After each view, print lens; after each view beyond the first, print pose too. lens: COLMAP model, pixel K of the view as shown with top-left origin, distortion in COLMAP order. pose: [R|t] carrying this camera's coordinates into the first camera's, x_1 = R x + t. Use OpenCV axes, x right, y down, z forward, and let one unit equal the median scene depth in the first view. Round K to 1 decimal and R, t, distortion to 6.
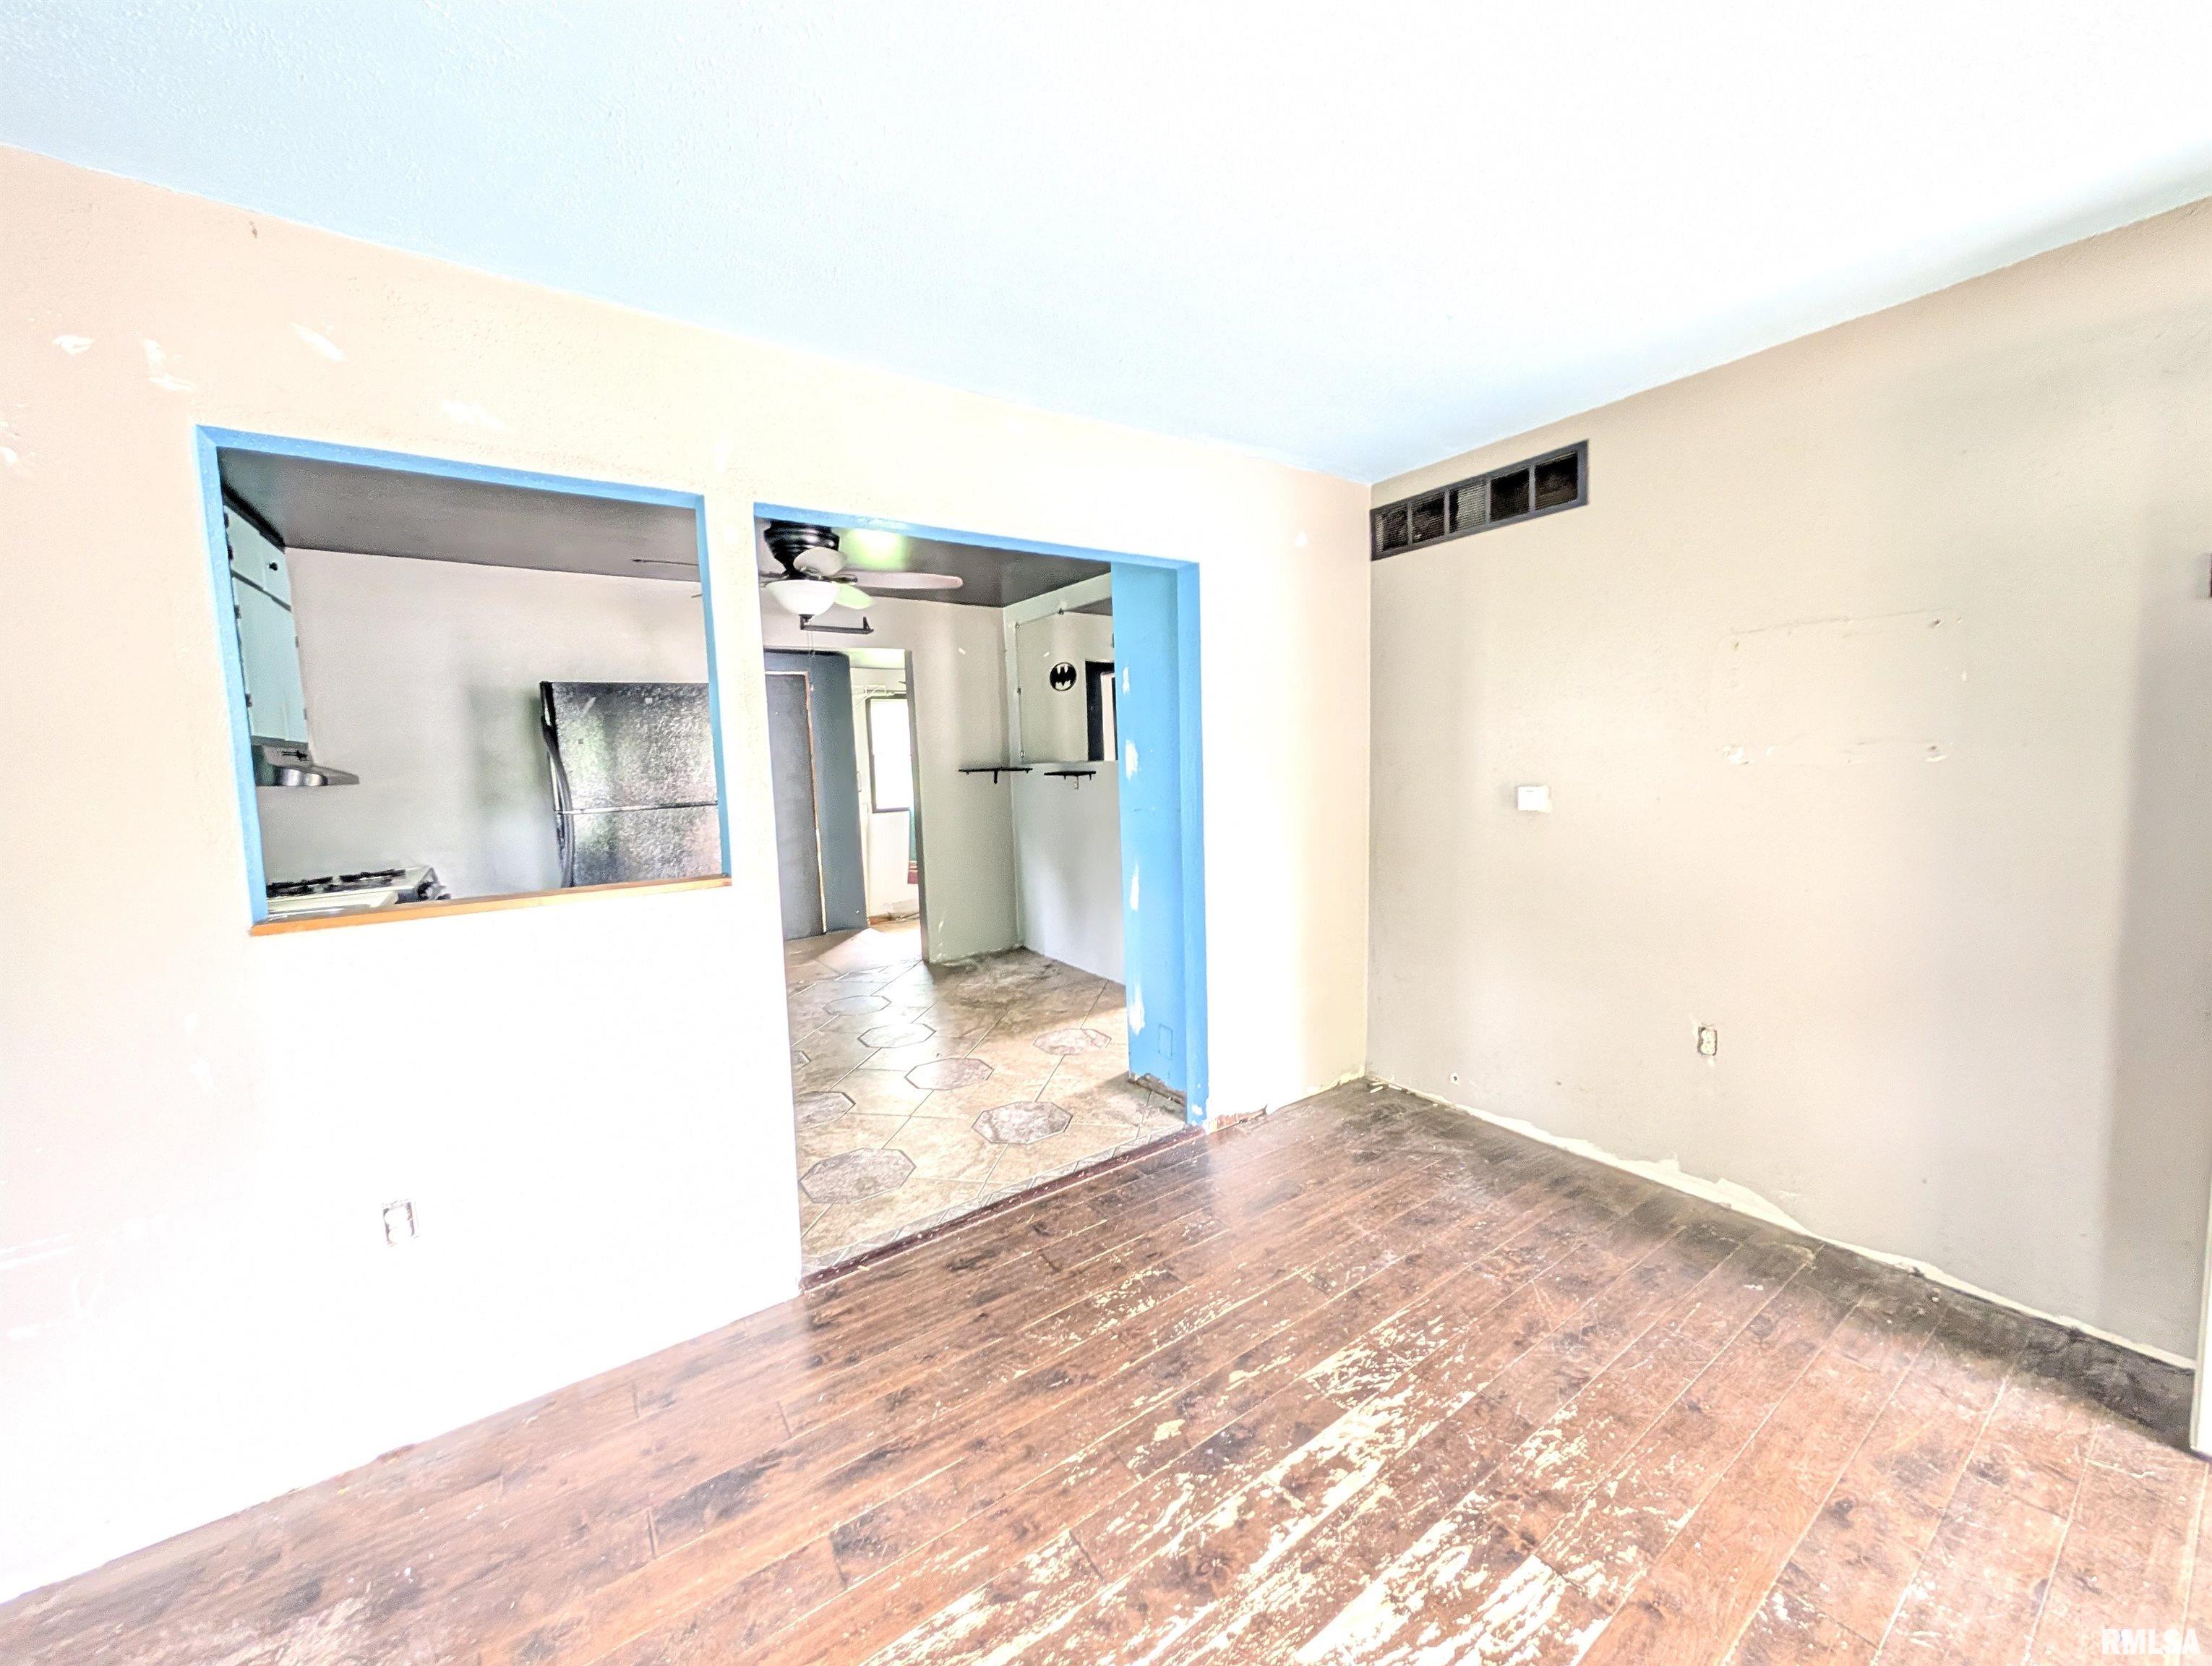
lens RADIAL K [[840.8, 0, 1110.0], [0, 840.8, 830.2], [0, 0, 1]] dist [0.000644, 0.000145]
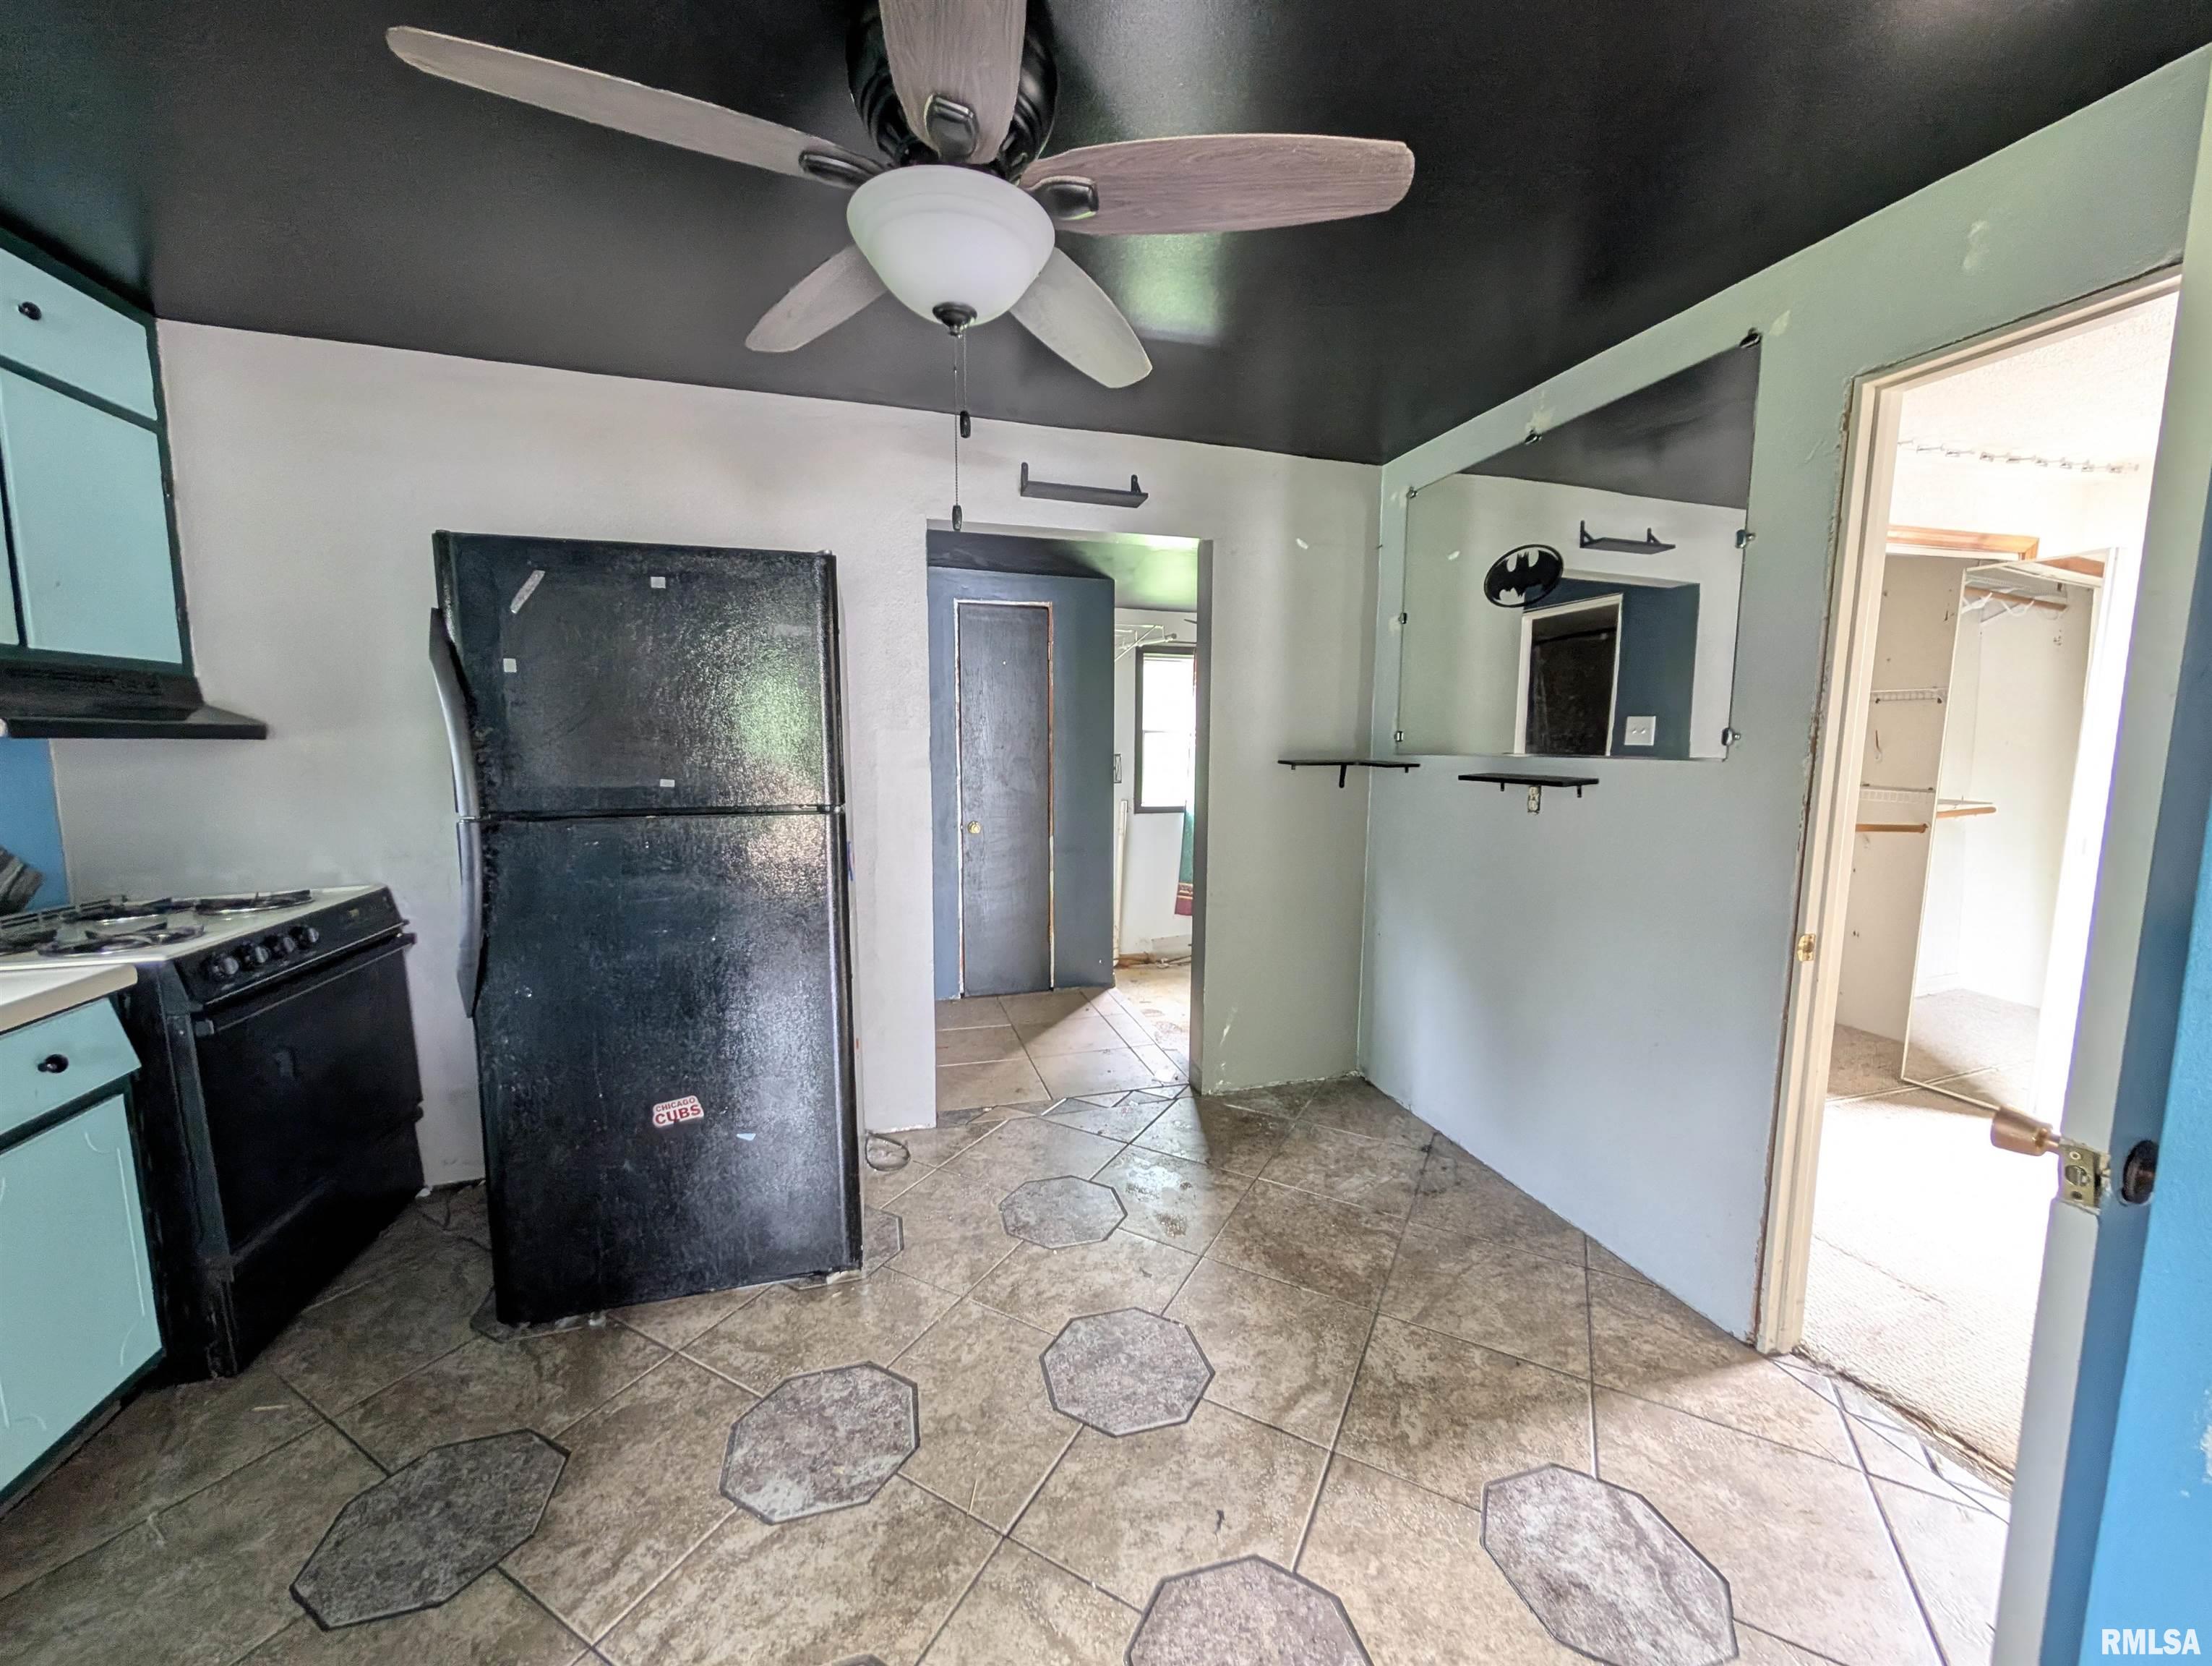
lens RADIAL K [[840.8, 0, 1104.6], [0, 840.8, 830.4], [0, 0, 1]] dist [0.000644, 0.000145]
pose [[0.945285, 0.075826, -0.317312, -0.114283], [-0.069705, 0.997098, 0.030618, -0.035921], [0.318712, -0.006824, 0.947827, 0.455949]]
